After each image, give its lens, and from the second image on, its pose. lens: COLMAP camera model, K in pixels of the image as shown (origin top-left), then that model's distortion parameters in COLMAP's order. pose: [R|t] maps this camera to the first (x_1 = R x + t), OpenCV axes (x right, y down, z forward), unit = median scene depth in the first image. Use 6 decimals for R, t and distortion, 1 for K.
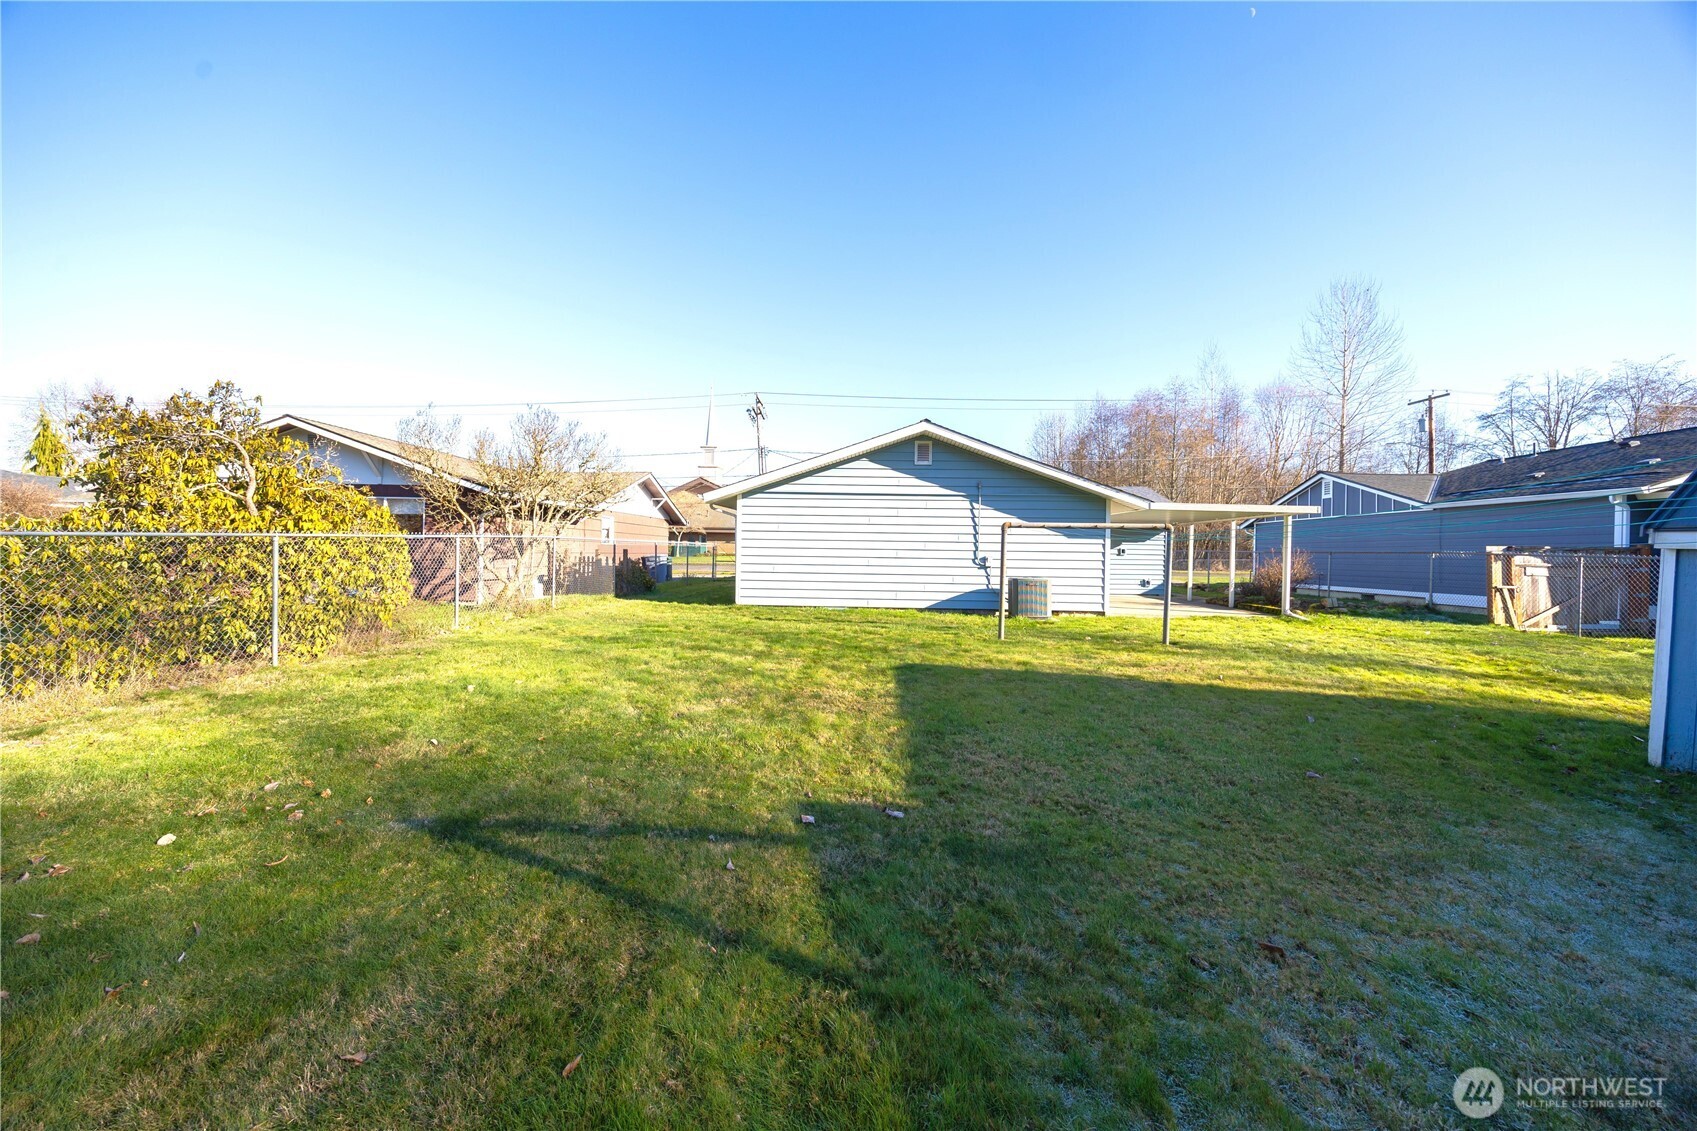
lens RADIAL K [[640.1, 0, 852.4], [0, 640.1, 557.4], [0, 0, 1]] dist [-0.006160, -0.000773]
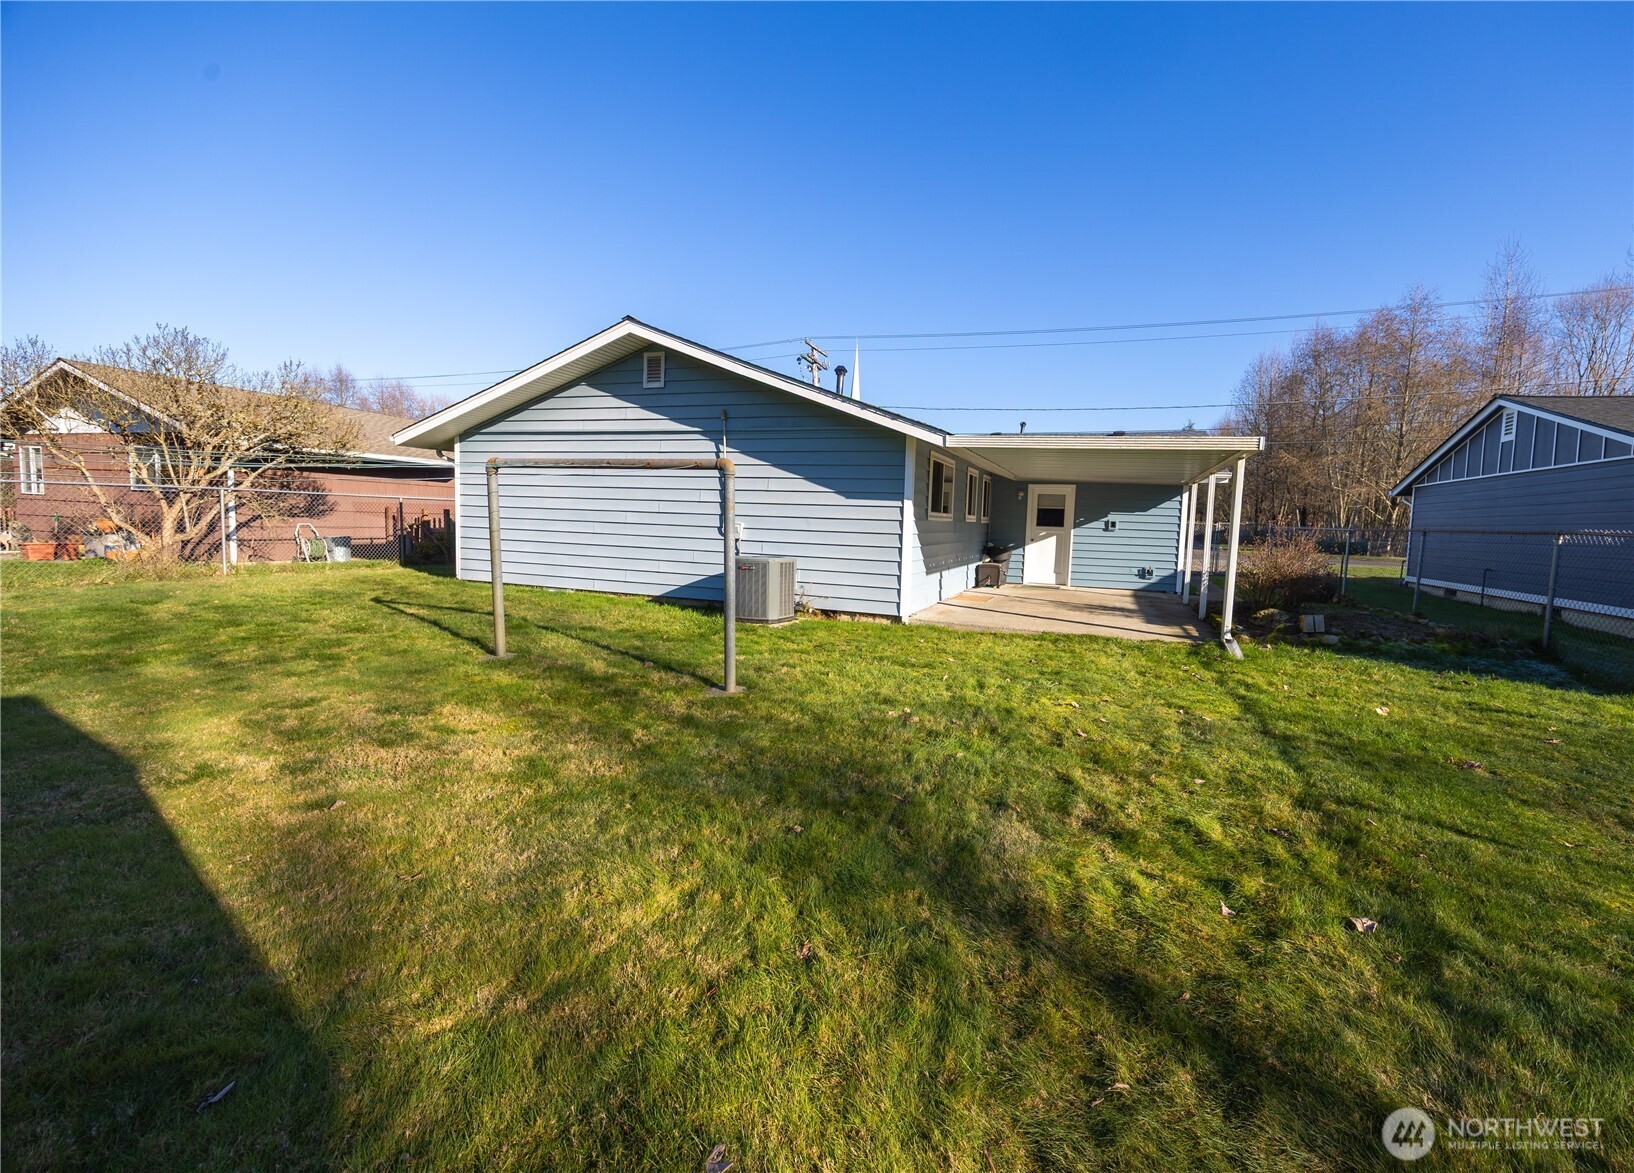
lens RADIAL K [[660.9, 0, 884.1], [0, 660.9, 567.3], [0, 0, 1]] dist [0.002144, 0.000009]
pose [[0.960360, 0.040521, -0.275801, 0.549962], [-0.024035, 0.997731, 0.062894, -0.003493], [0.277723, -0.053772, 0.959155, 0.378091]]
